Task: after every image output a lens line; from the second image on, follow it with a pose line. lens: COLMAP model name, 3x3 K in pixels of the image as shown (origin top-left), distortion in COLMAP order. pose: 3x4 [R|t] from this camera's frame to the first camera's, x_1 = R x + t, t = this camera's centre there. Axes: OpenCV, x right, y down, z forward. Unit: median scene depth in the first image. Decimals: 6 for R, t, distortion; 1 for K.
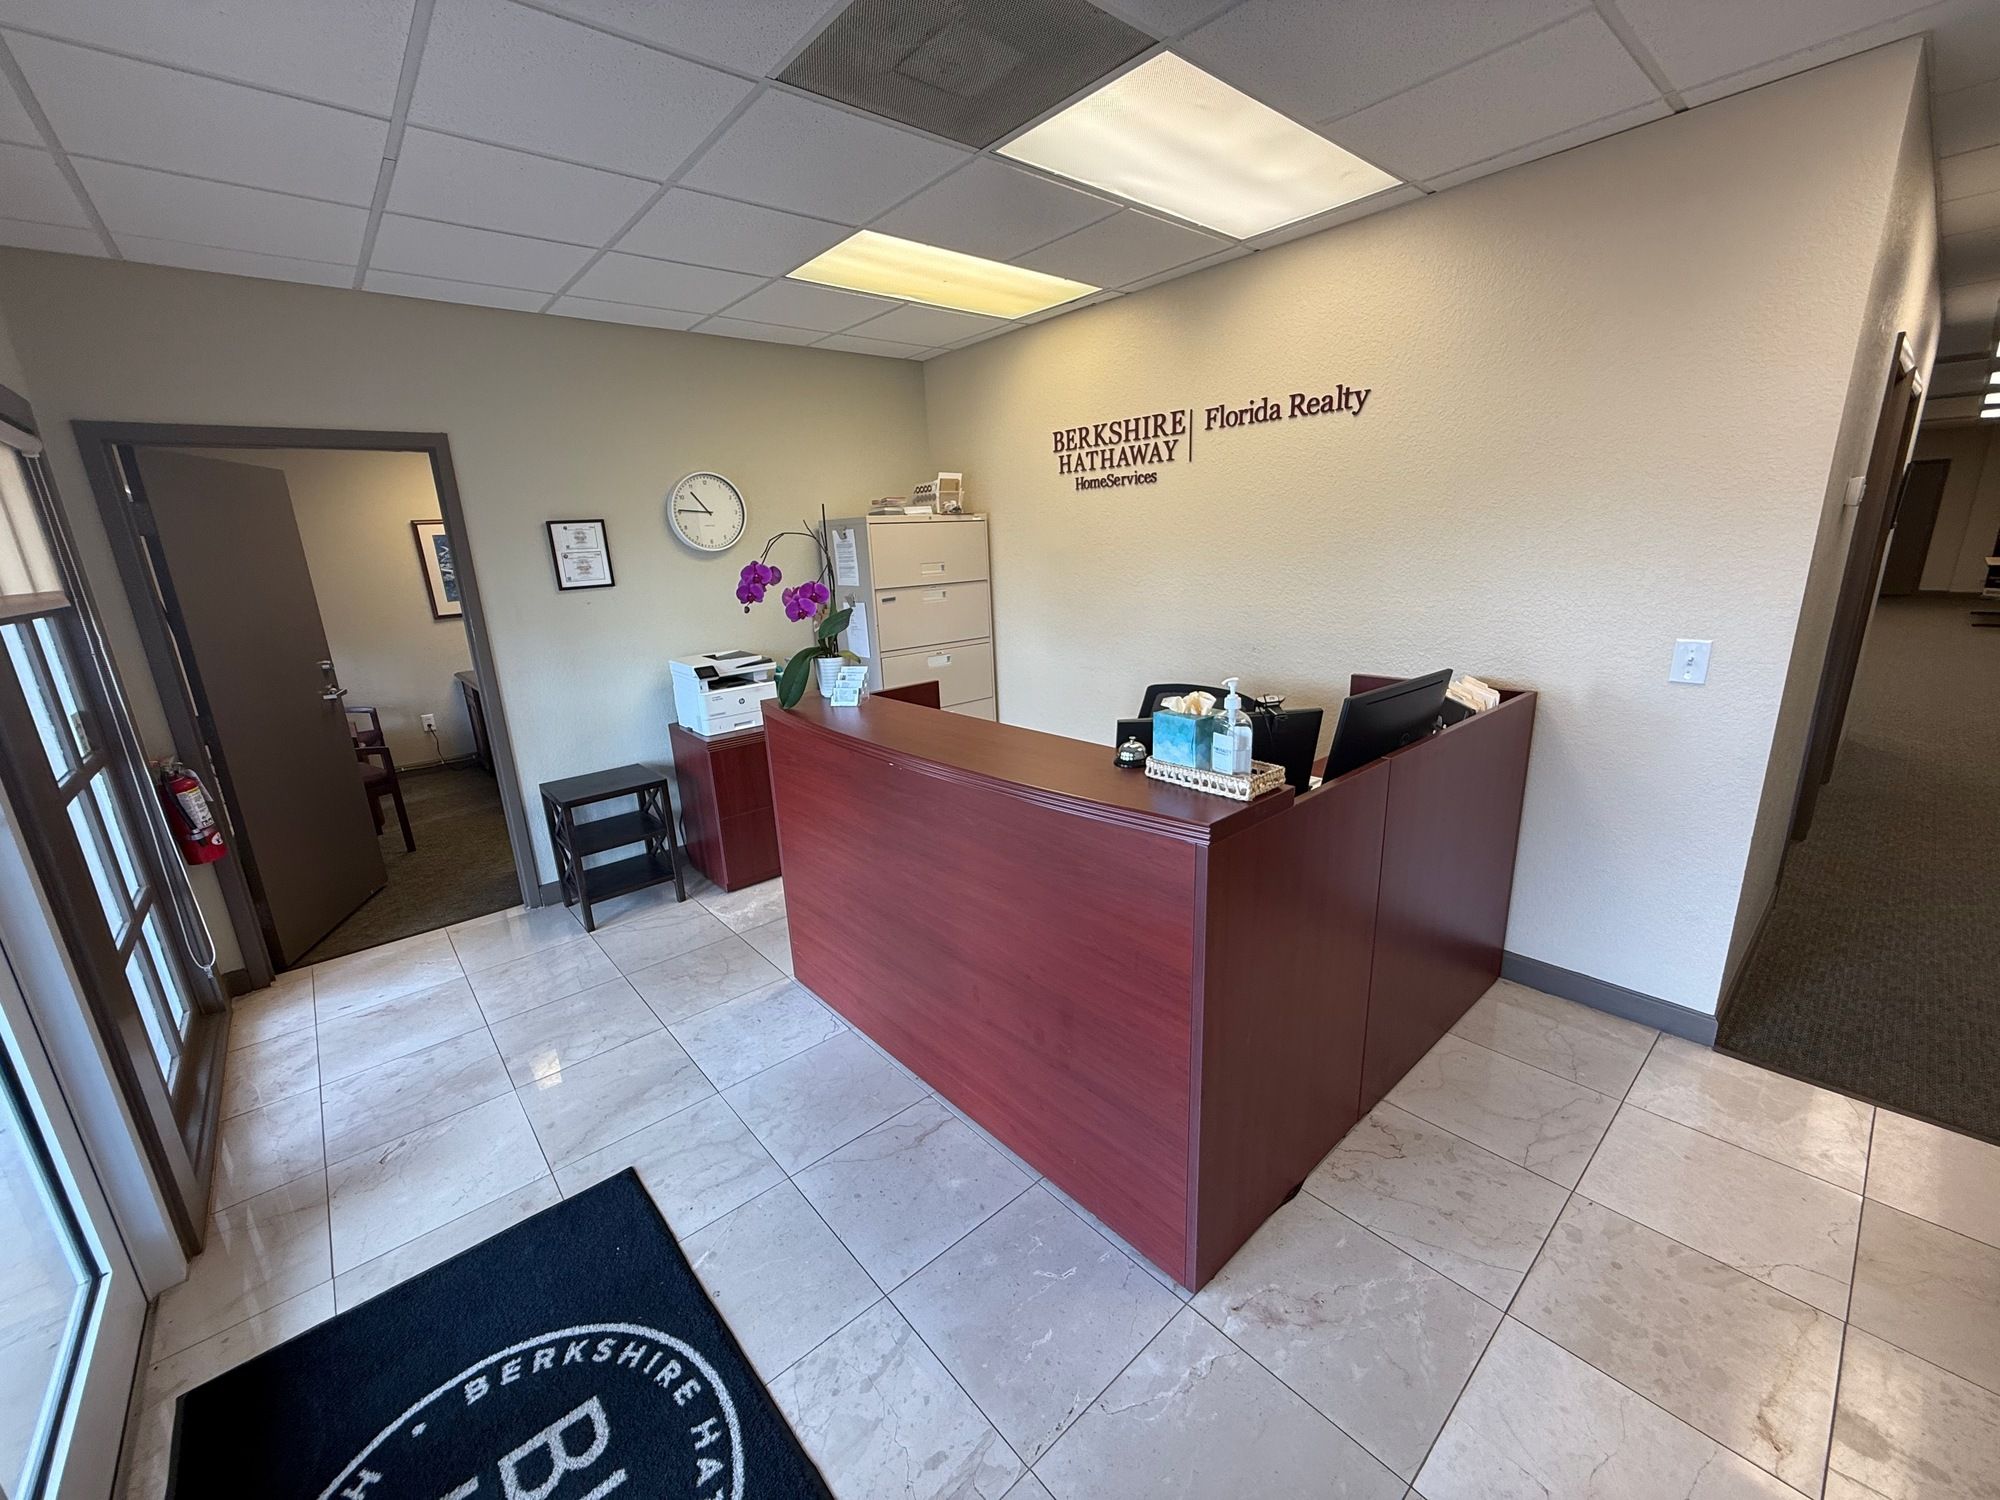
lens RADIAL K [[796.7, 0, 995.6], [0, 796.7, 749.8], [0, 0, 1]] dist [-0.002261, 0.000675]
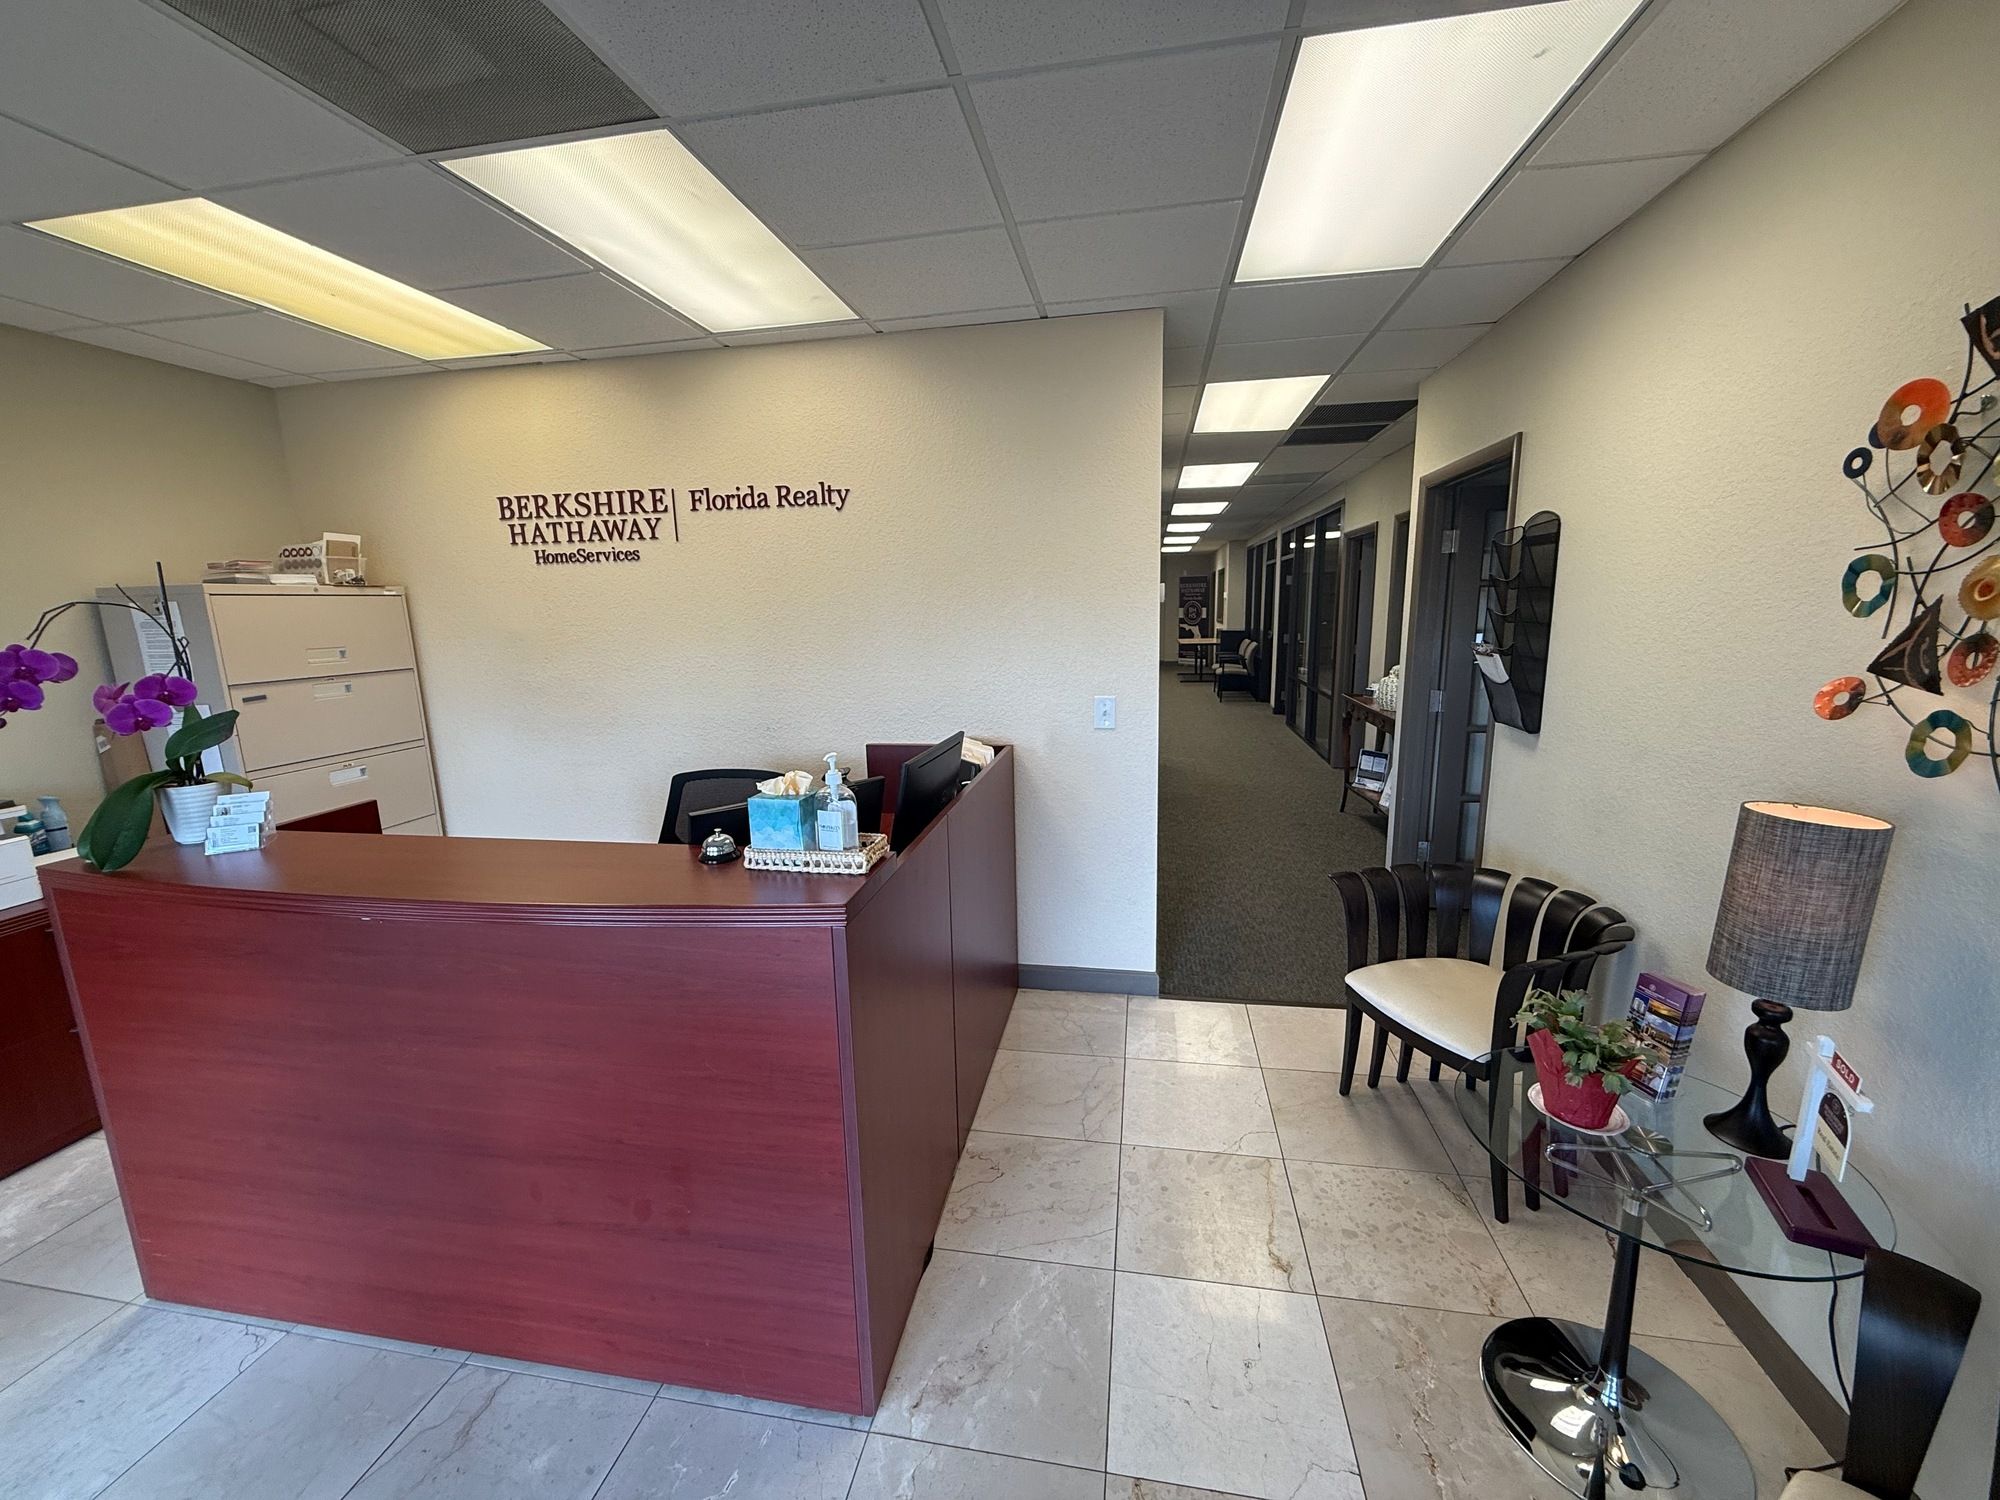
lens RADIAL K [[796.7, 0, 995.6], [0, 796.7, 749.8], [0, 0, 1]] dist [-0.002261, 0.000675]
pose [[0.780475, -0.089039, 0.618814, -0.089350], [0.152052, 0.987120, -0.049742, -0.007921], [-0.606414, 0.132914, 0.783961, 0.054231]]
